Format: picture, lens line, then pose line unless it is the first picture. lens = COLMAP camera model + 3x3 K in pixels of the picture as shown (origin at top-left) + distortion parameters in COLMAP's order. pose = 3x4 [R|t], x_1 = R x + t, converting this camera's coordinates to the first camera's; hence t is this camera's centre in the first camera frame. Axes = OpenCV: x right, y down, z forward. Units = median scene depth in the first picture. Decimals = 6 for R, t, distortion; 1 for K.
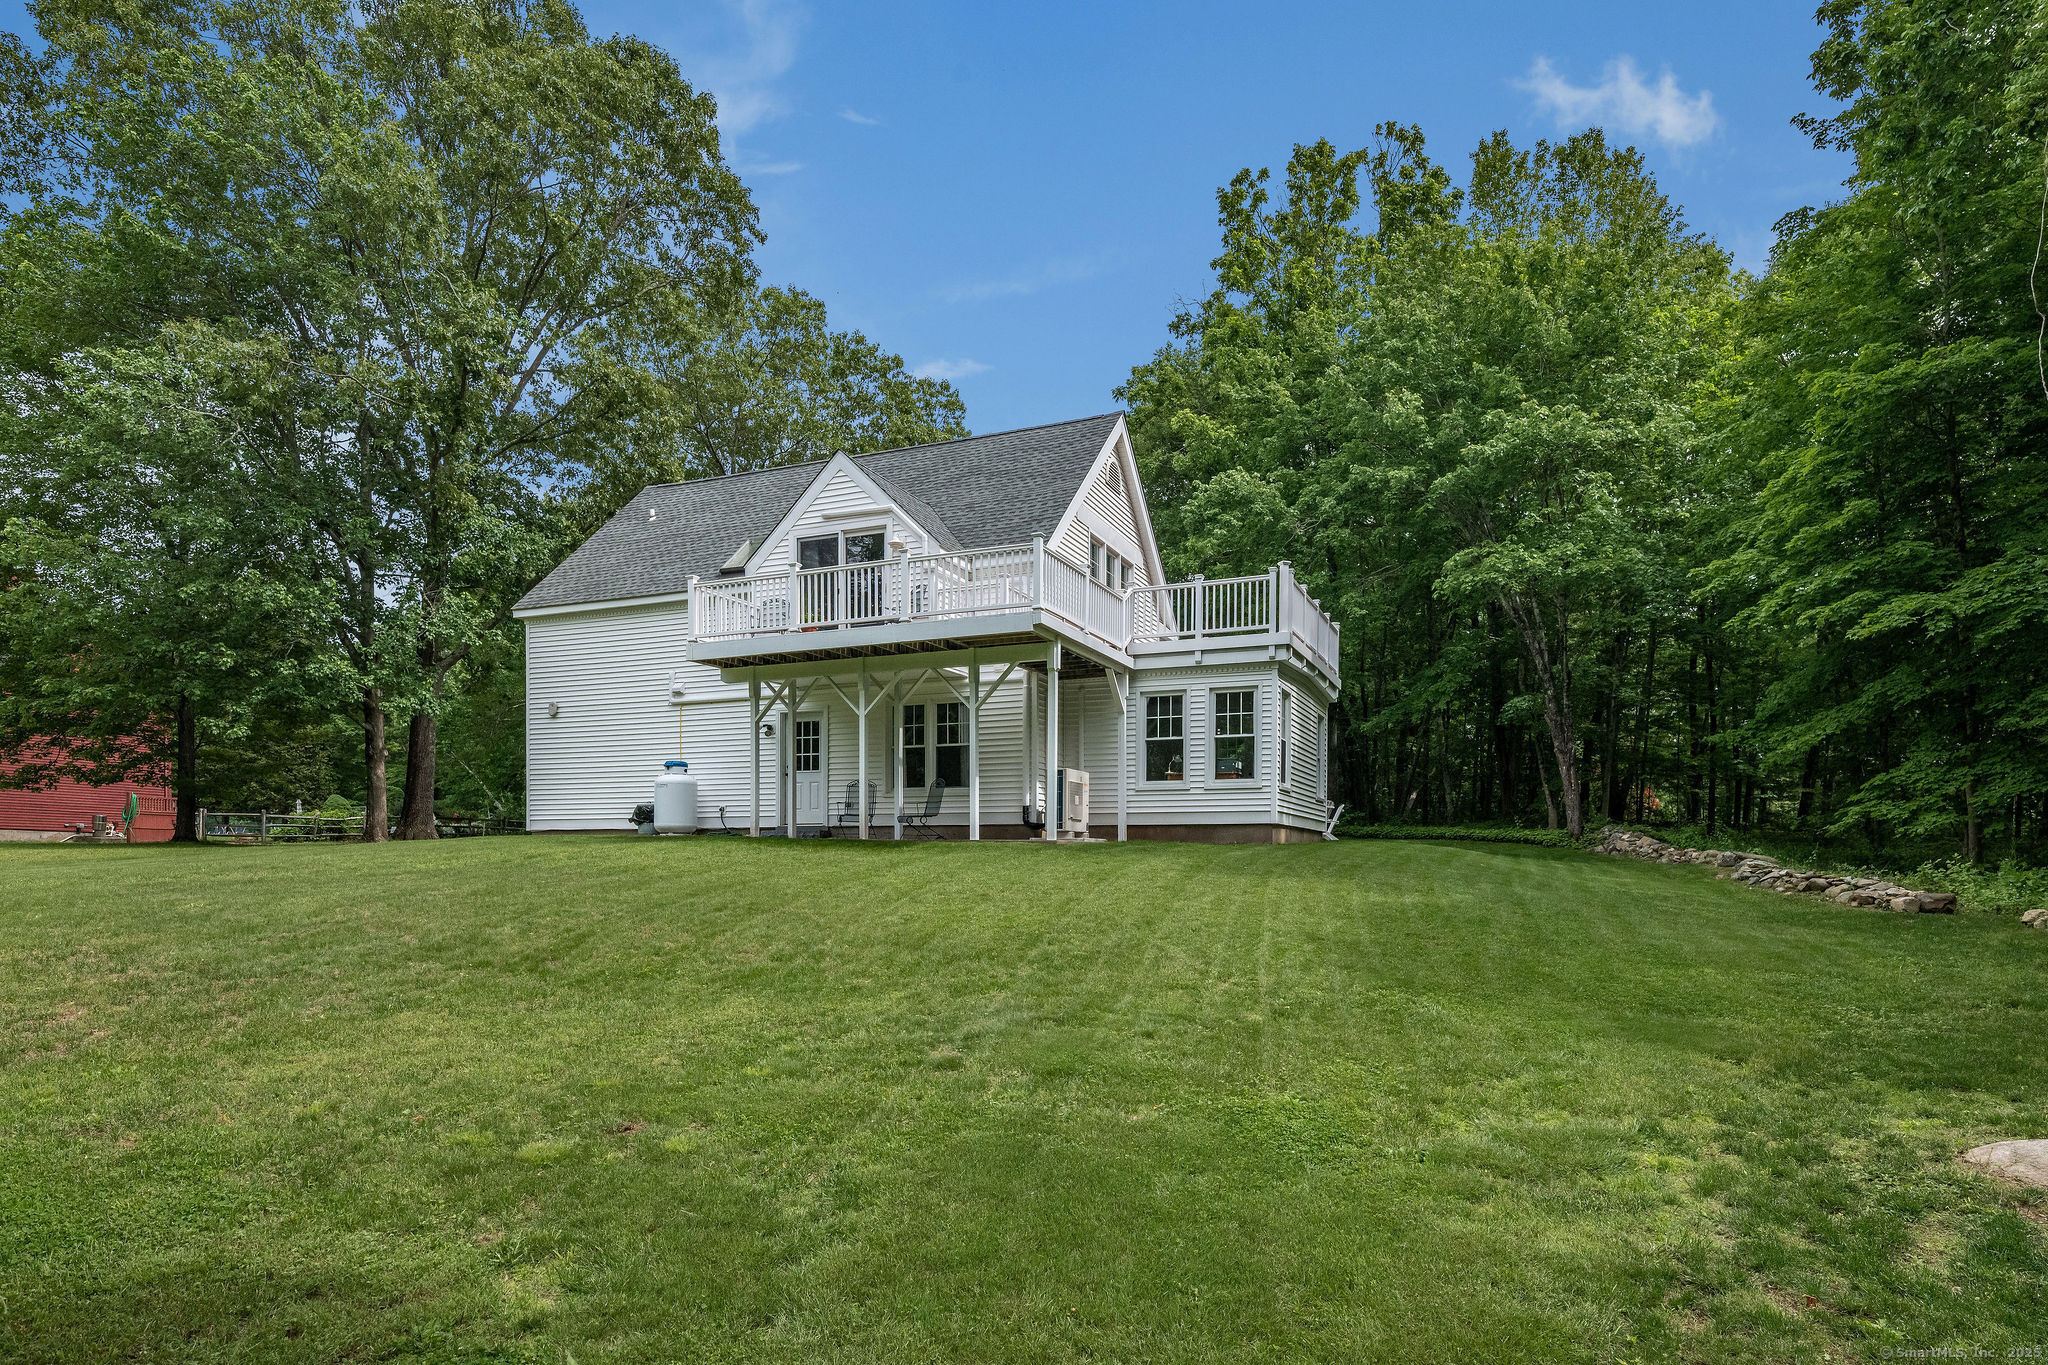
lens RADIAL K [[1146.5, 0, 1022.7], [0, 1146.5, 760.9], [0, 0, 1]] dist [-0.004215, -0.000540]
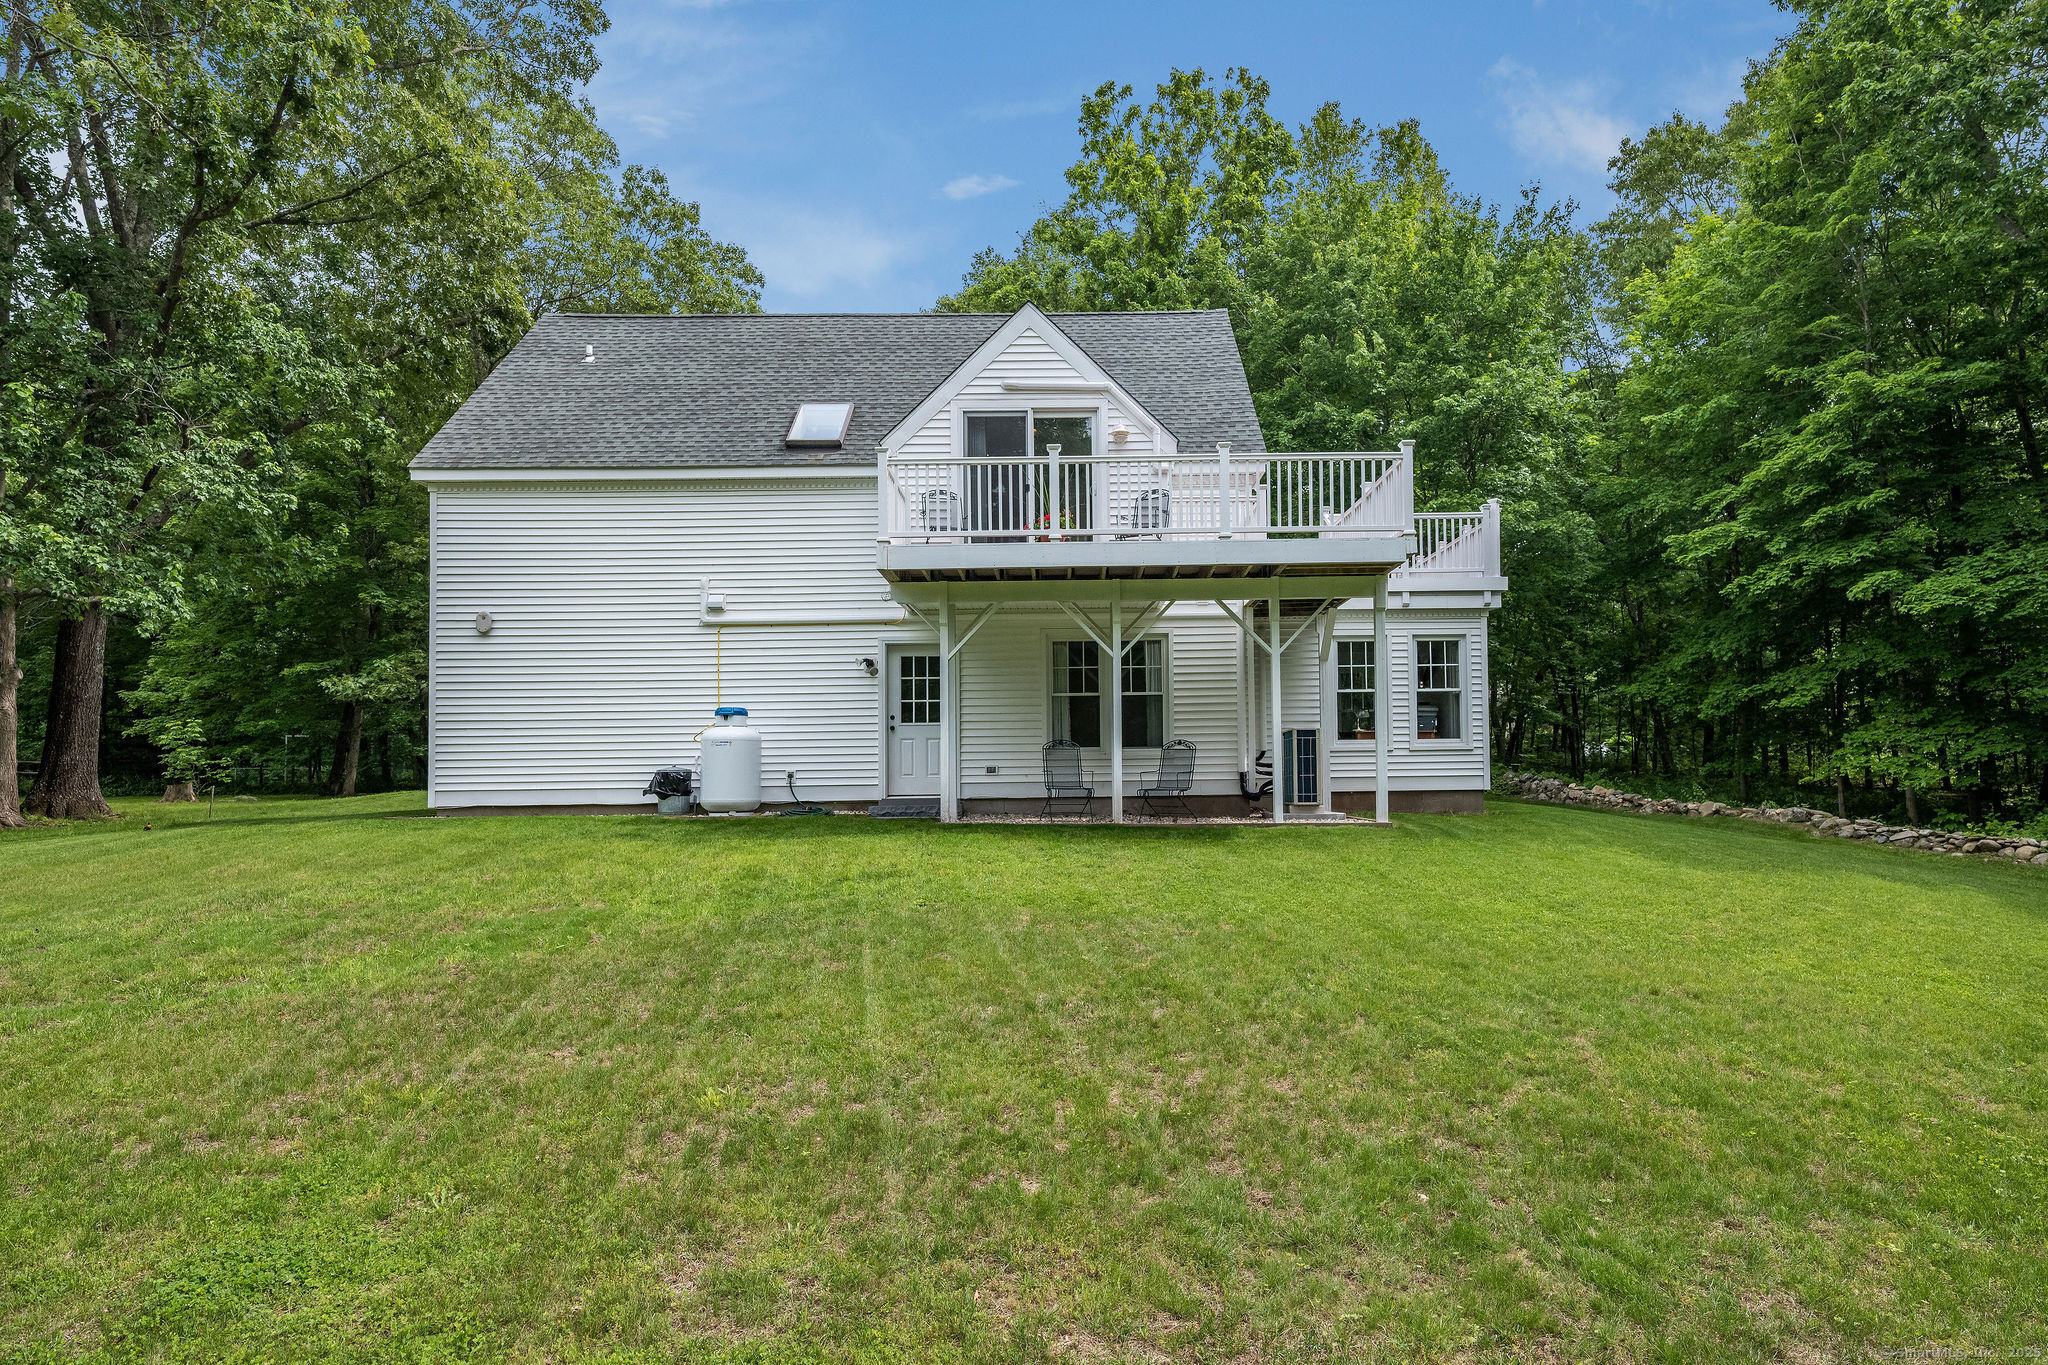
lens RADIAL K [[1135.2, 0, 1029.9], [0, 1135.2, 654.3], [0, 0, 1]] dist [0.004271, 0.001094]
pose [[0.914441, 0.030405, 0.403576, -0.425639], [-0.020555, 0.999376, -0.028719, -0.016259], [-0.404198, 0.017966, 0.914495, 0.297700]]
